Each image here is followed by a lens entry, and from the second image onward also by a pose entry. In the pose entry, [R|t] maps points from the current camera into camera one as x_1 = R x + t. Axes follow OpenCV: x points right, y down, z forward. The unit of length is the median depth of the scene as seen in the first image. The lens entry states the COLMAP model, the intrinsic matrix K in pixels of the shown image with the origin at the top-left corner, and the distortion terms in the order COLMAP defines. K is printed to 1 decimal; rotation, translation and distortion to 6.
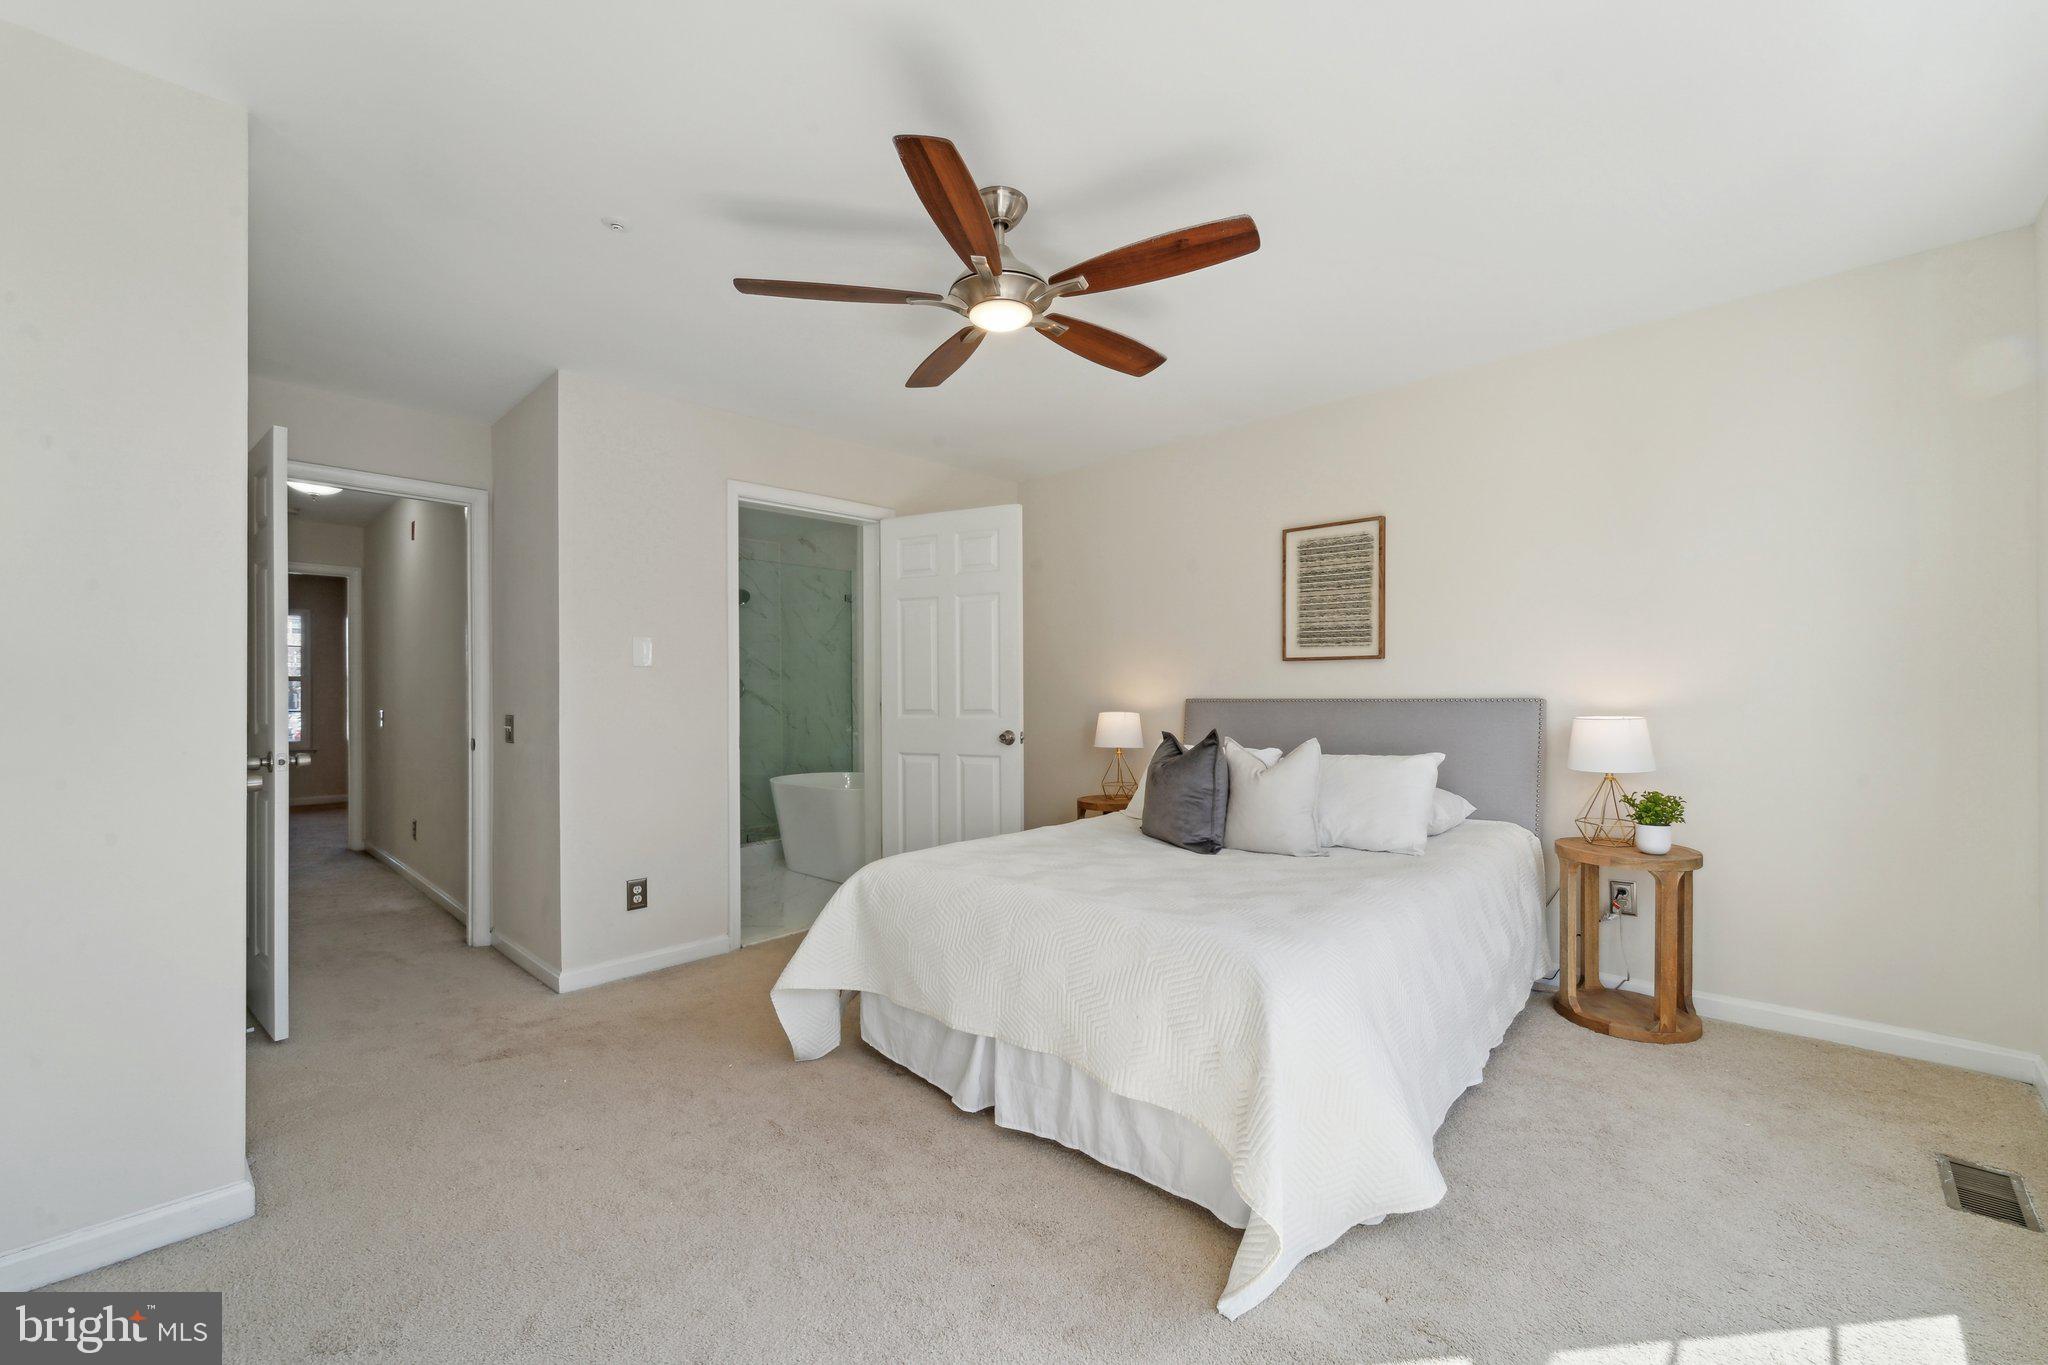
lens RADIAL K [[834.3, 0, 1033.8], [0, 834.3, 681.2], [0, 0, 1]] dist [0.000843, -0.000447]
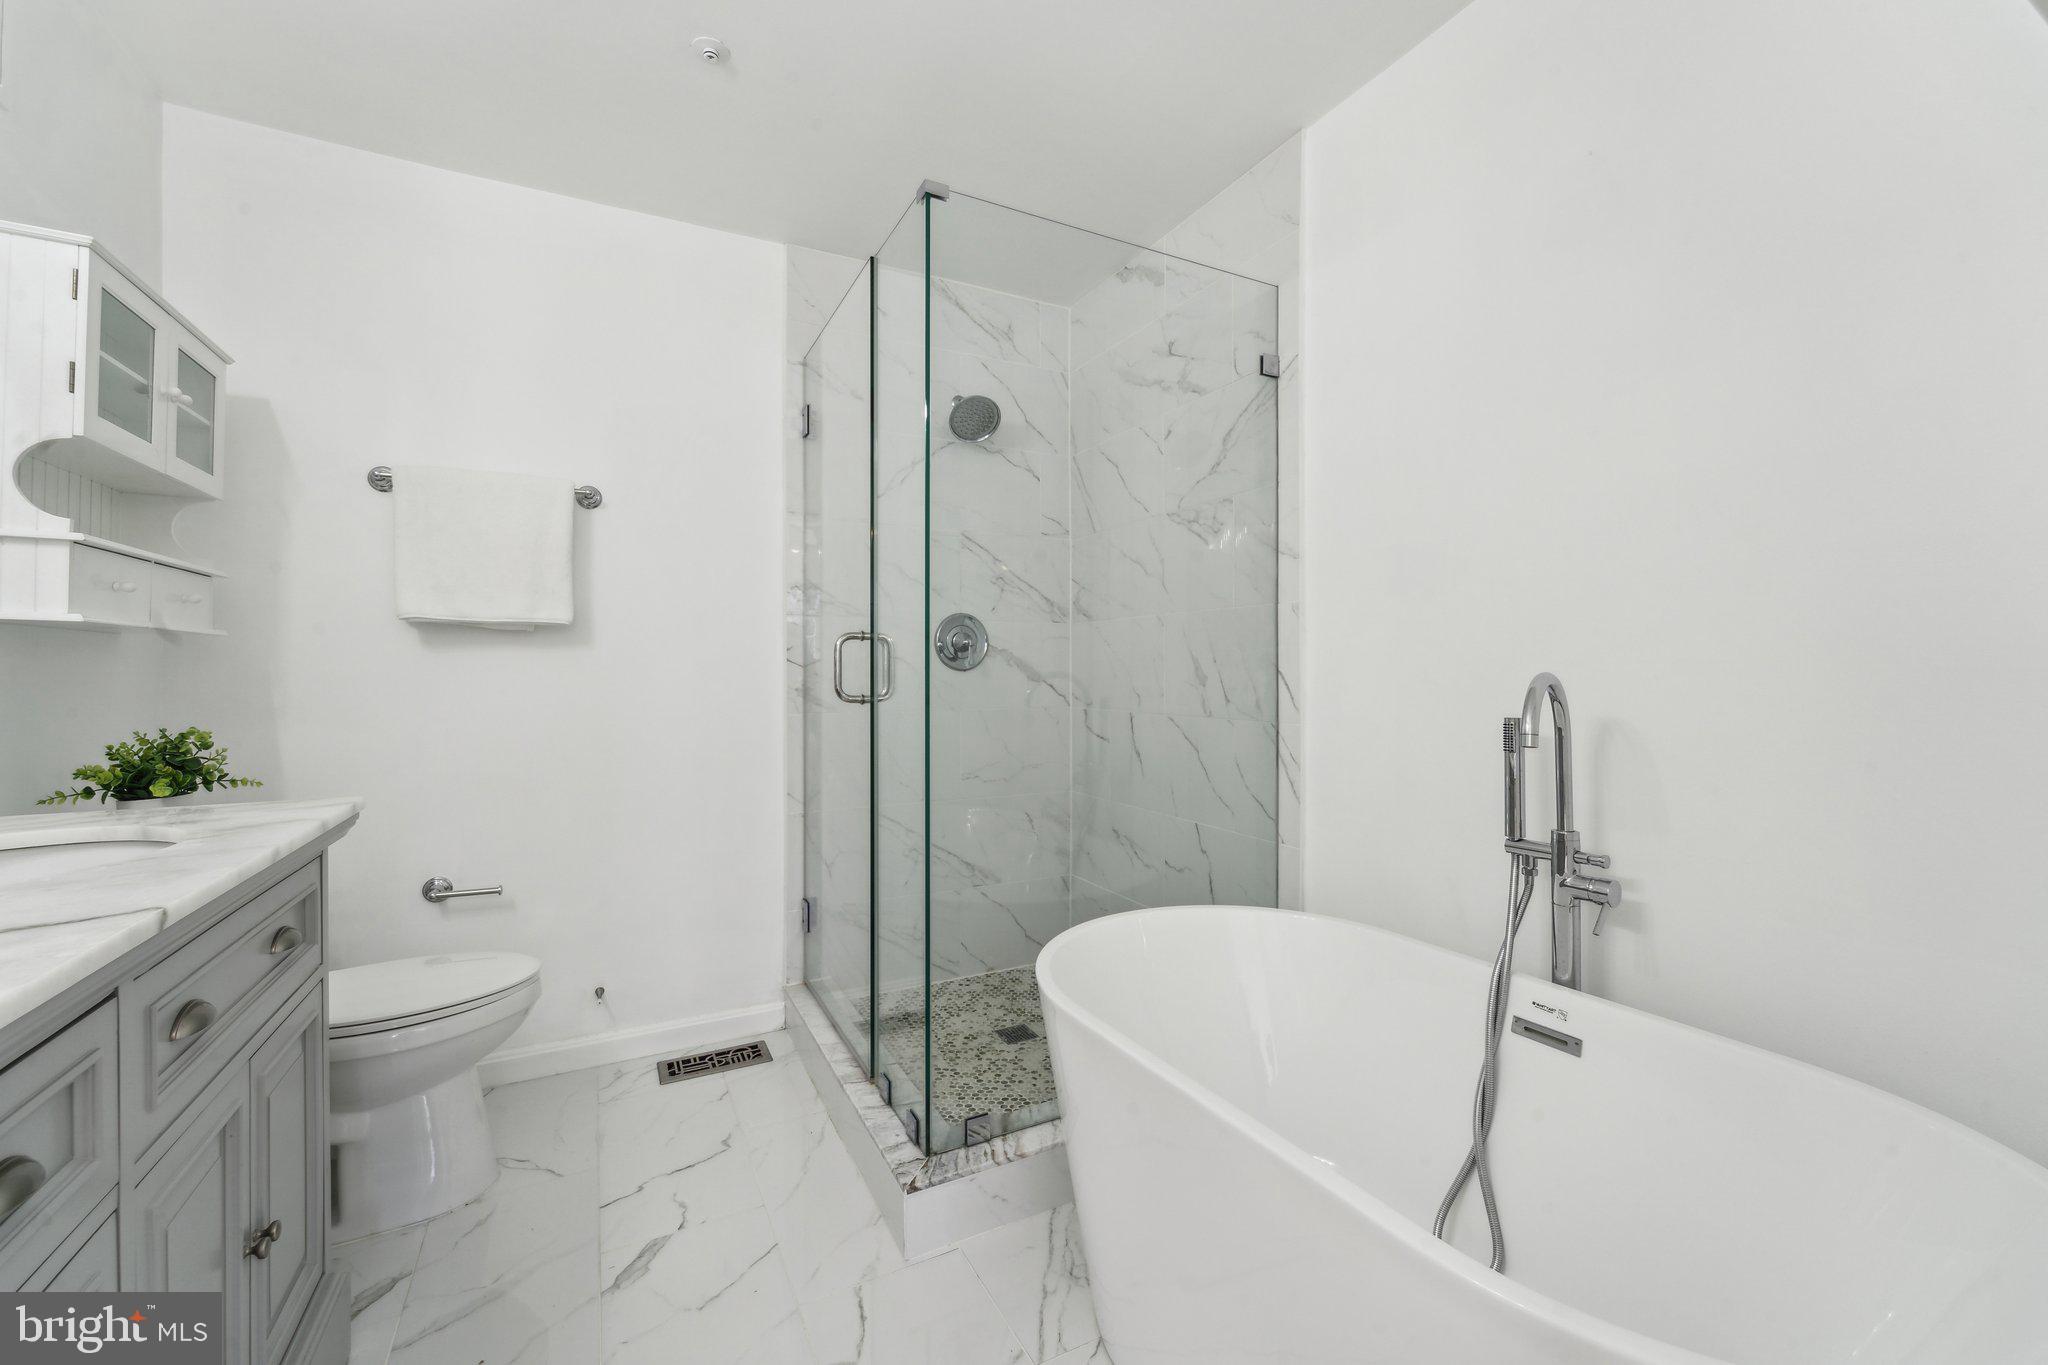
lens RADIAL K [[837.9, 0, 1040.6], [0, 837.9, 665.8], [0, 0, 1]] dist [0.000110, -0.000985]
pose [[0.952201, 0.003848, -0.305448, -0.197824], [-0.003066, 0.999991, 0.003042, 0.019576], [0.305457, -0.001961, 0.952204, 0.621296]]
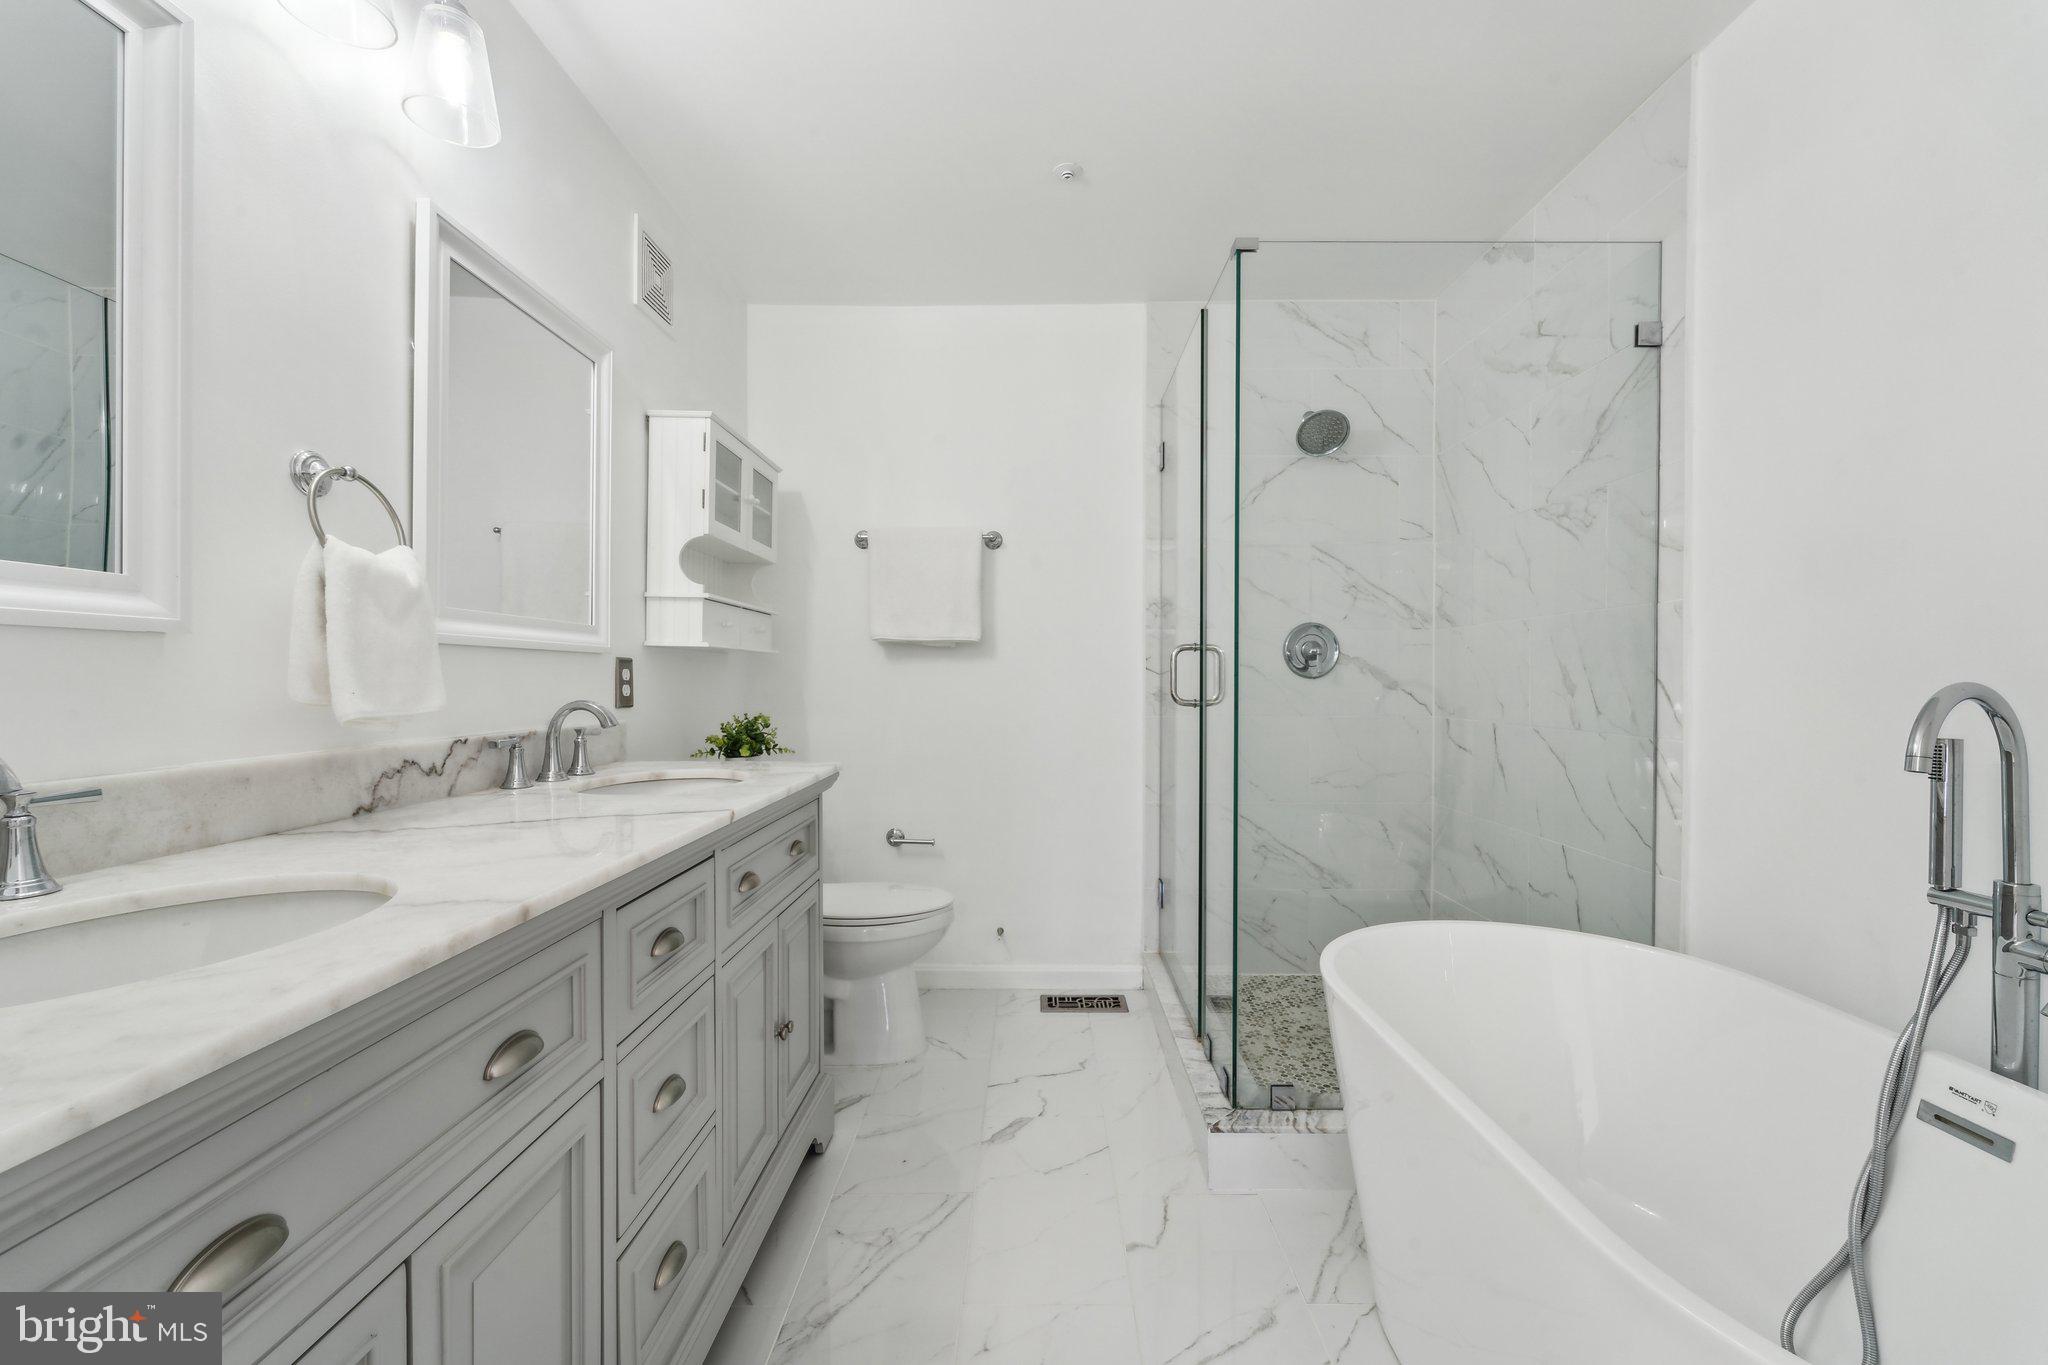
lens RADIAL K [[834.3, 0, 1033.8], [0, 834.3, 681.2], [0, 0, 1]] dist [0.000843, -0.000447]
pose [[0.692244, 0.010656, -0.721585, -0.151251], [-0.001355, 0.999908, 0.013465, 0.019272], [0.721662, -0.008343, 0.692195, 0.606629]]
